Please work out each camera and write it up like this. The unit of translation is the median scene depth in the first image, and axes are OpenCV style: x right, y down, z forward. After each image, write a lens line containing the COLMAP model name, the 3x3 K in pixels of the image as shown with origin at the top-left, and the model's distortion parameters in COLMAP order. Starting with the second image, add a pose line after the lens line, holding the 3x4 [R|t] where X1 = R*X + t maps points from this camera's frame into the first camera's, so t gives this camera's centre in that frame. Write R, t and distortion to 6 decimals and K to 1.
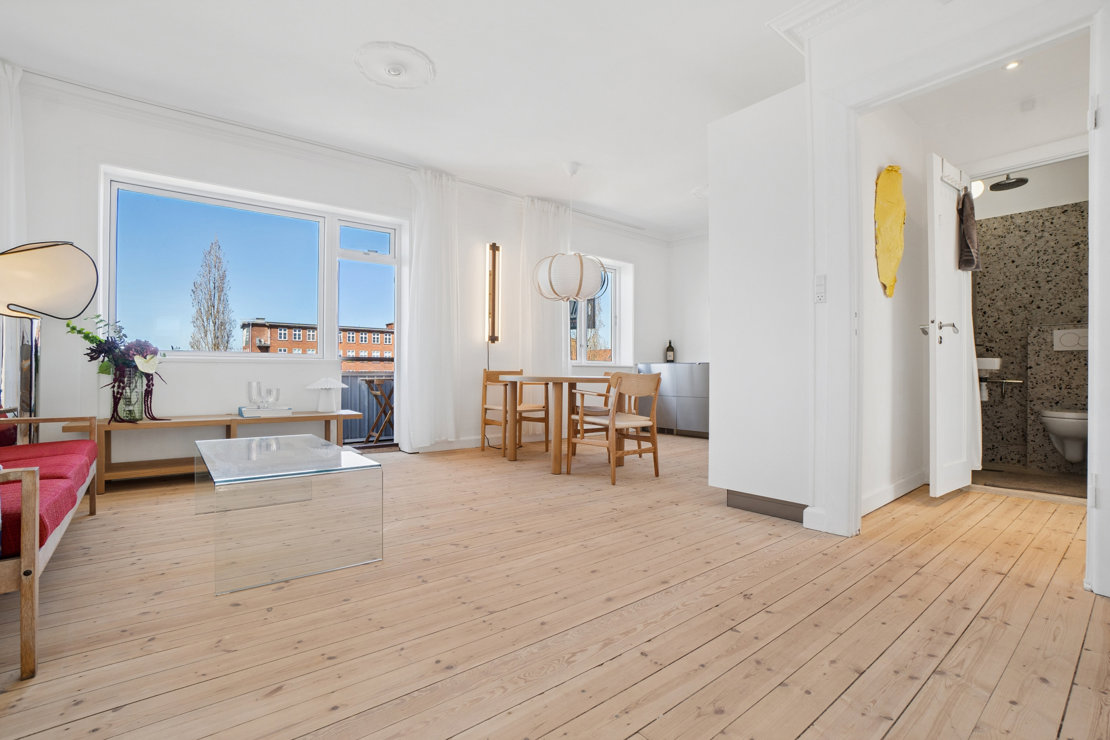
lens RADIAL K [[493.2, 0, 538.5], [0, 493.2, 372.4], [0, 0, 1]] dist [-0.061270, 0.022346]
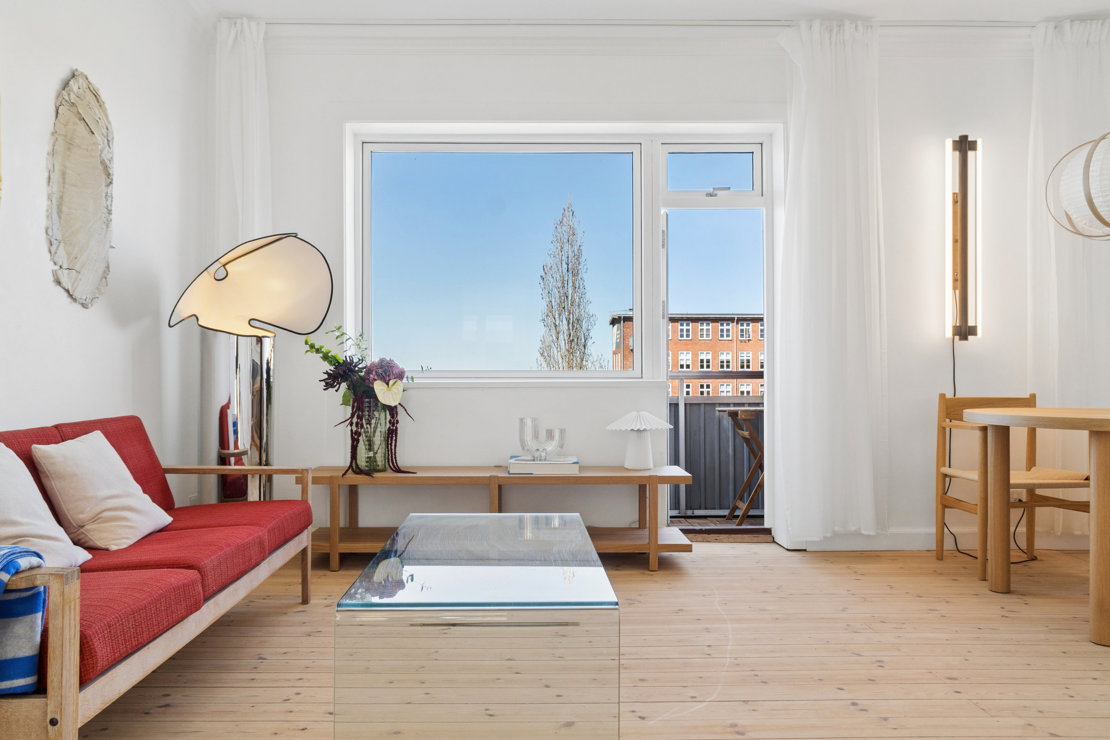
lens RADIAL K [[808.8, 0, 548.5], [0, 808.8, 379.1], [0, 0, 1]] dist [-0.022187, 0.029024]
pose [[0.806479, -0.010121, -0.591176, 0.076135], [0.004665, 0.999931, -0.010754, -0.023006], [0.591244, 0.005915, 0.806471, 0.174699]]
